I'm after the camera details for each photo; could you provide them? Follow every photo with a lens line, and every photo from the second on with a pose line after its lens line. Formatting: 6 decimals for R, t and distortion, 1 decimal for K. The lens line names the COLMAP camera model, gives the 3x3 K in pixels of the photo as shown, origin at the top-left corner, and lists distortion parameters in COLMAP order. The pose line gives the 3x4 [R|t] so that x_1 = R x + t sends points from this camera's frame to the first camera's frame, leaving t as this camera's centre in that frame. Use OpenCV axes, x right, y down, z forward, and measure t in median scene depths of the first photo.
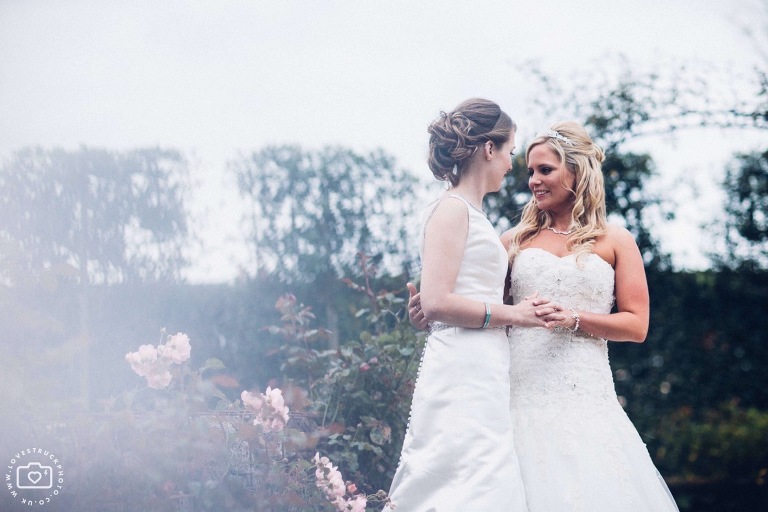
lens RADIAL K [[1905.8, 0, 384.0], [0, 1905.8, 256.0], [0, 0, 1]] dist [-0.057995, -0.081421]
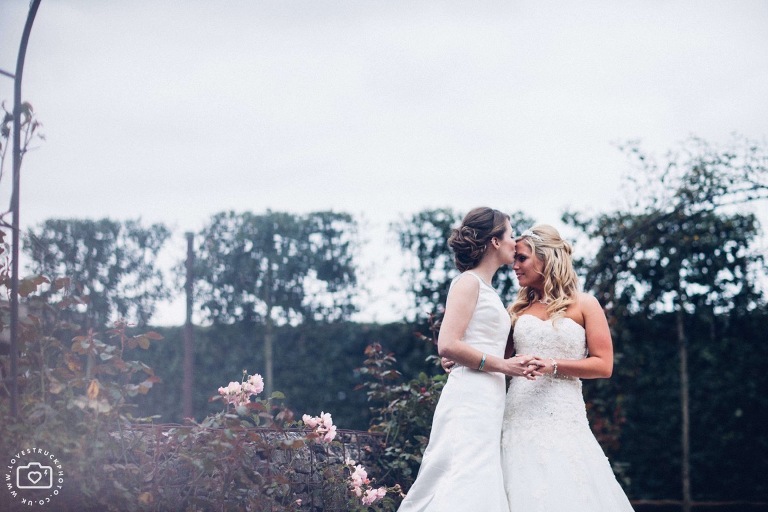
lens RADIAL K [[1865.2, 0, 384.0], [0, 1865.2, 256.0], [0, 0, 1]] dist [0.007460, 0.012733]
pose [[0.992366, -0.000028, -0.123327, 0.057942], [-0.002343, 0.999815, -0.019085, -0.007899], [0.123304, 0.019228, 0.992183, -0.141100]]
